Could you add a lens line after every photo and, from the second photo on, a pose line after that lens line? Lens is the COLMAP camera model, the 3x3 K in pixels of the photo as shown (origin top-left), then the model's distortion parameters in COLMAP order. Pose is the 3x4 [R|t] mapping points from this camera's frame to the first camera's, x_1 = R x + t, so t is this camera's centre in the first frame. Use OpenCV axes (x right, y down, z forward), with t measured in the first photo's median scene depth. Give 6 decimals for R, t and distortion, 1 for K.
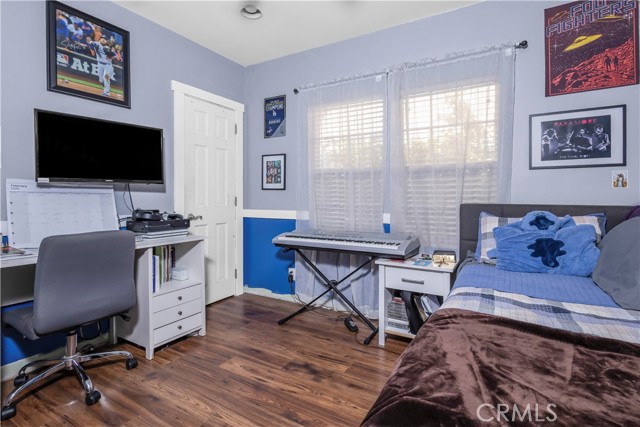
lens RADIAL K [[294.4, 0, 319.8], [0, 294.4, 194.7], [0, 0, 1]] dist [0.004478, -0.000087]
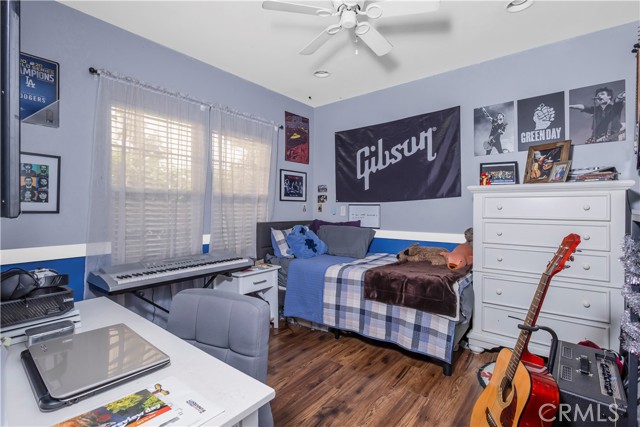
lens RADIAL K [[294.4, 0, 320.3], [0, 294.4, 211.2], [0, 0, 1]] dist [0.004478, -0.000087]
pose [[0.174306, 0.001011, 0.984691, -0.872558], [0.006872, 0.999974, -0.002243, -0.020832], [-0.984668, 0.007158, 0.174294, 0.455037]]
